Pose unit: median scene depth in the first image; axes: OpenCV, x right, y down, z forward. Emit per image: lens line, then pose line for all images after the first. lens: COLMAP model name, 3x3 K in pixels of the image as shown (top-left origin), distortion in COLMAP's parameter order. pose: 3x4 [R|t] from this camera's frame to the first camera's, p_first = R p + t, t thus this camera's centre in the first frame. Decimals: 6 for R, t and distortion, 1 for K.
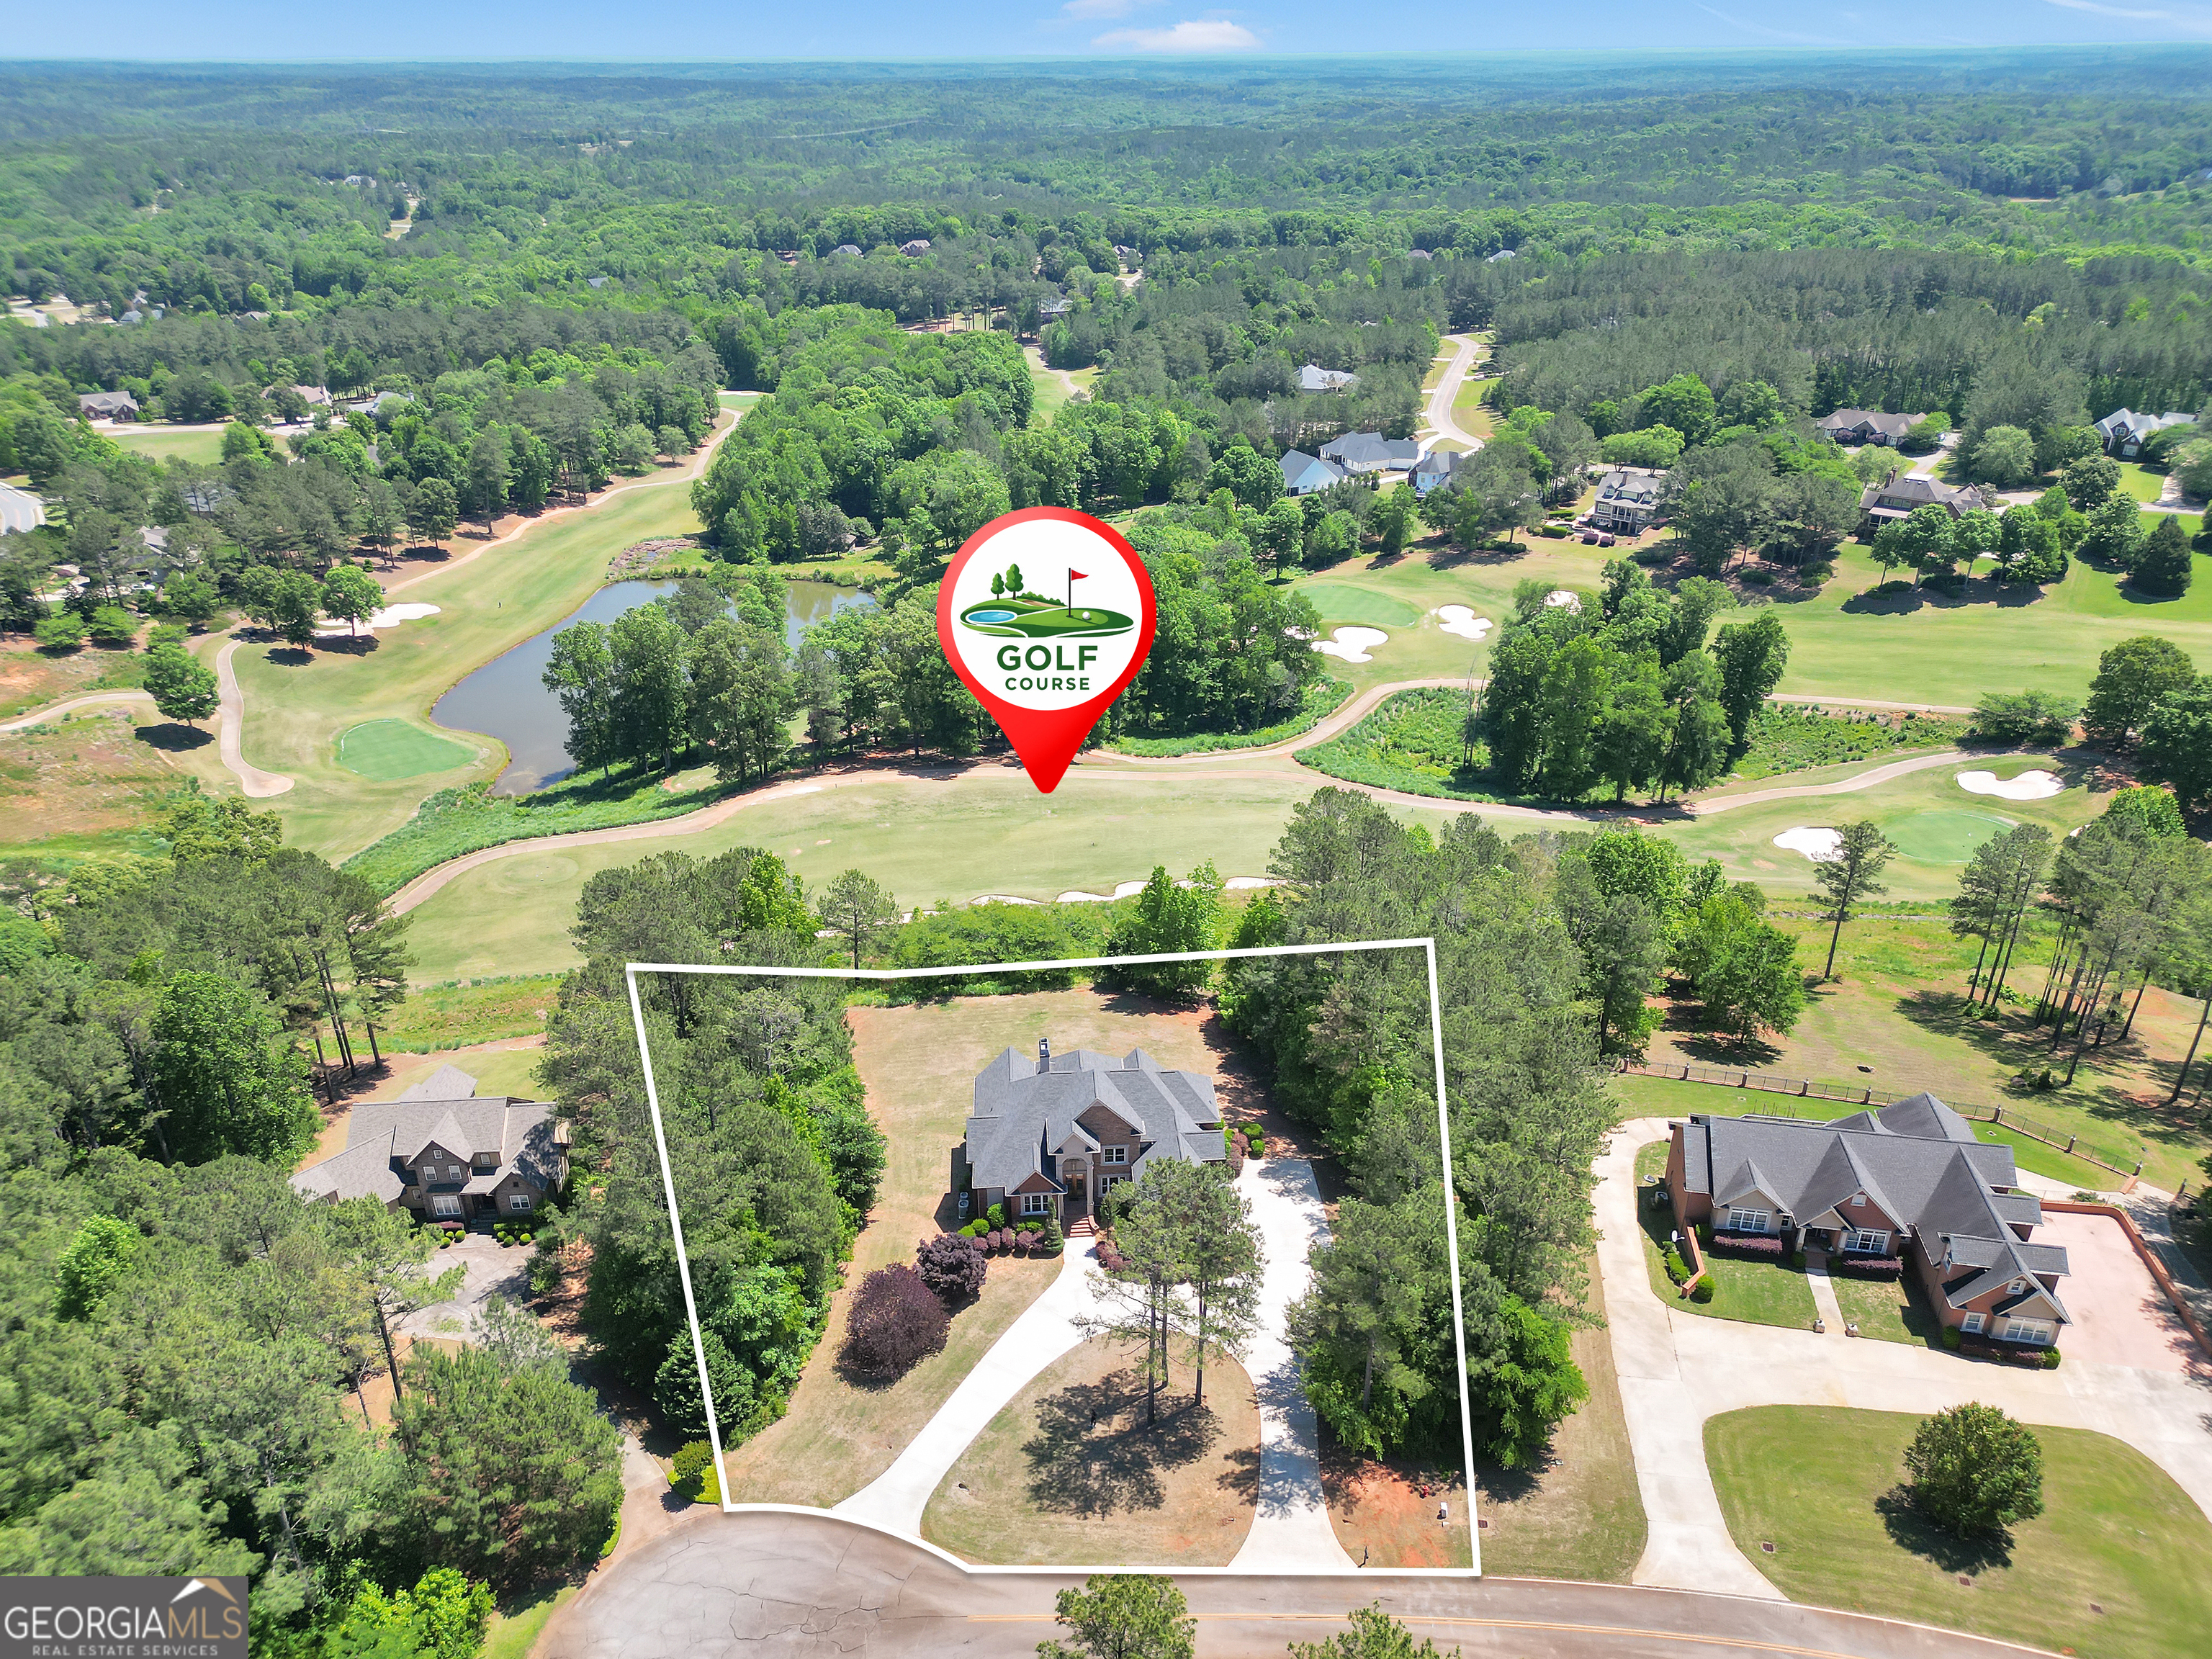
lens RADIAL K [[1521.2, 0, 1106.0], [0, 1521.2, 849.3], [0, 0, 1]] dist [0.044573, -0.036300]
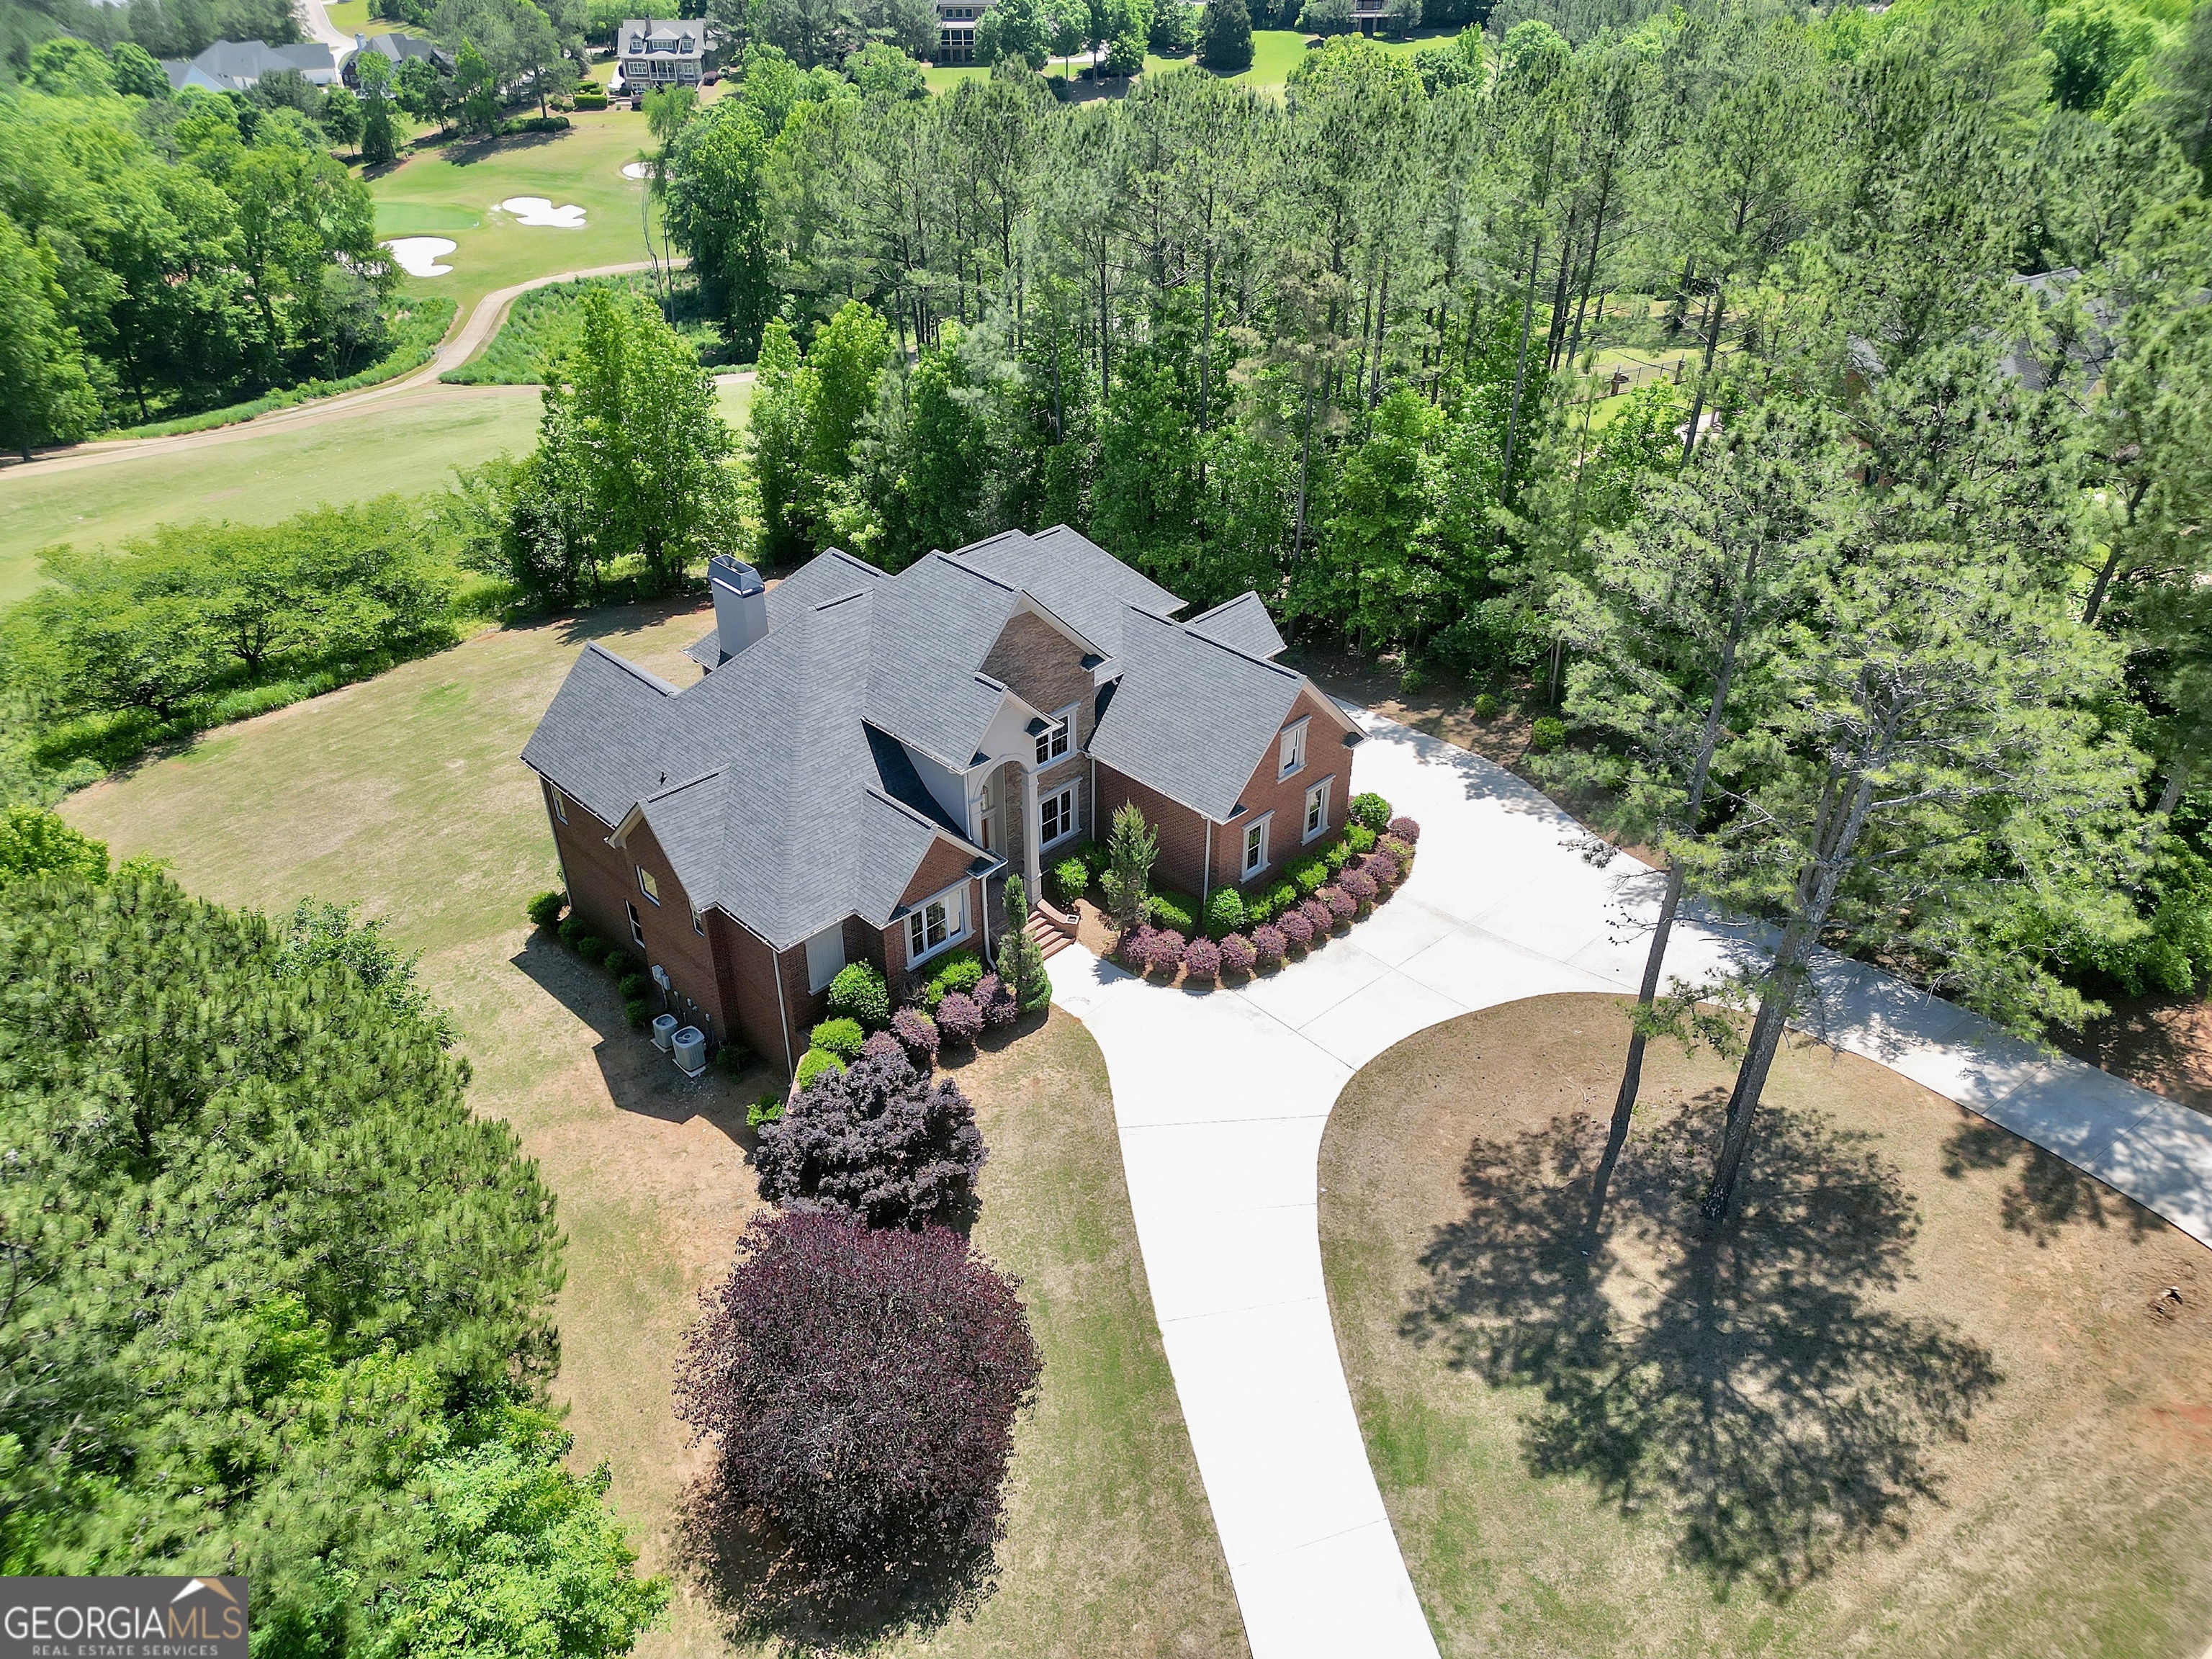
lens RADIAL K [[1521.2, 0, 1113.6], [0, 1521.2, 843.2], [0, 0, 1]] dist [0.044573, -0.036300]
pose [[0.751941, -0.364488, 0.549303, -0.217231], [0.291777, 0.931199, 0.218482, 0.146518], [-0.591144, -0.004011, 0.806556, 0.680545]]
